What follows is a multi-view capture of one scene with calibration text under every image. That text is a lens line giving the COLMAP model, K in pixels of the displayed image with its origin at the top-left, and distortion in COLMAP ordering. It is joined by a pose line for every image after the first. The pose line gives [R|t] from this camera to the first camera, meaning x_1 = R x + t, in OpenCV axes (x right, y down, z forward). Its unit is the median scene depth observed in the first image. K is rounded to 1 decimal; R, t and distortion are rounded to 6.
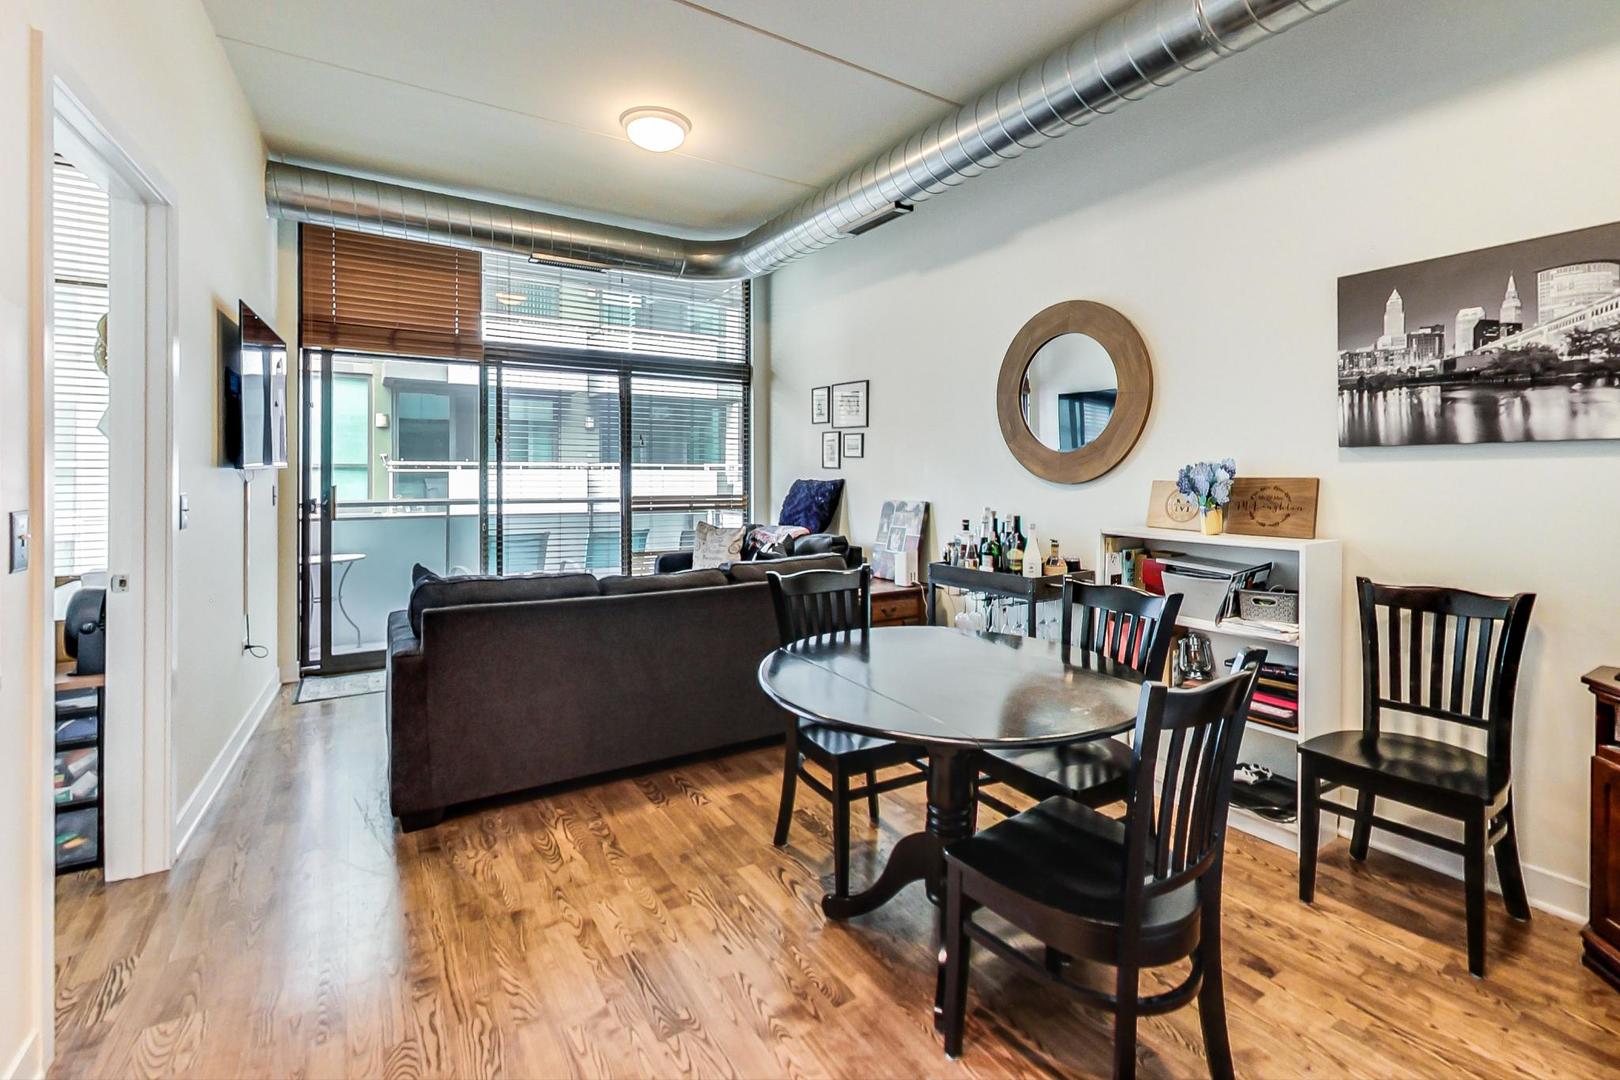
lens RADIAL K [[716.9, 0, 810.4], [0, 716.9, 474.8], [0, 0, 1]] dist [-0.000777, -0.000274]
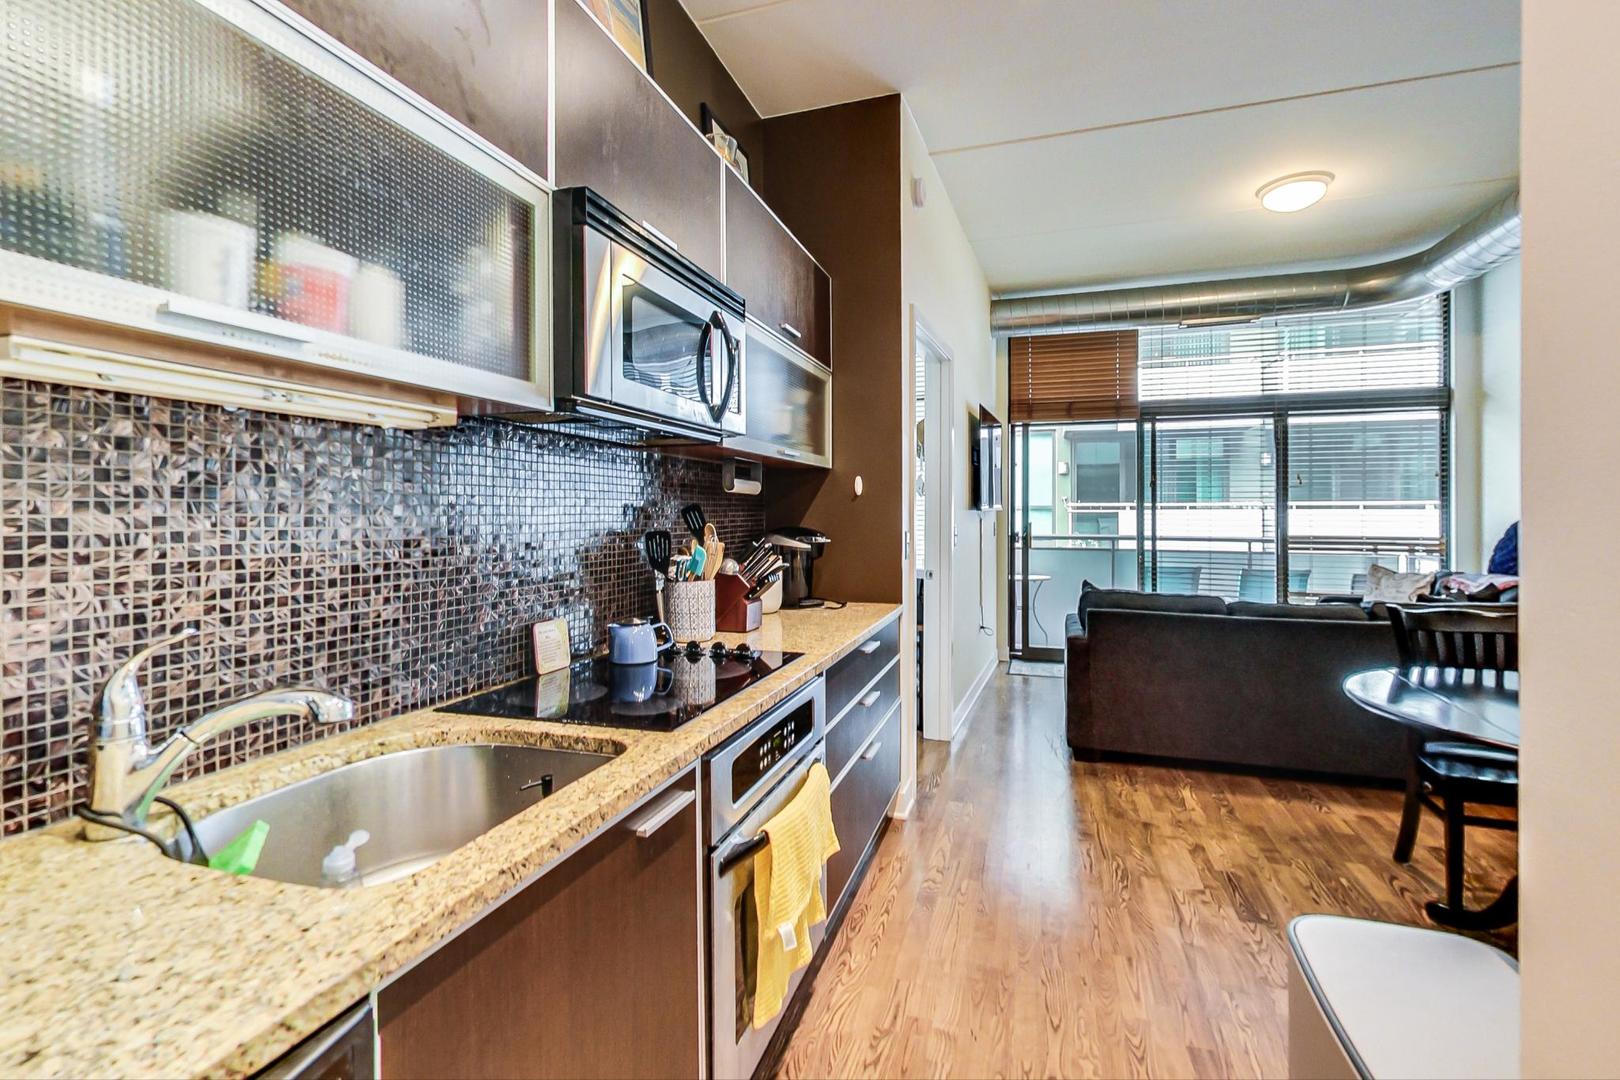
lens RADIAL K [[724.8, 0, 808.7], [0, 724.8, 515.3], [0, 0, 1]] dist [0.000209, -0.000024]
pose [[0.638682, -0.000097, -0.769471, 0.176955], [0.000869, 0.999999, 0.000596, 0.000063], [0.769470, -0.001049, 0.638682, -0.286338]]
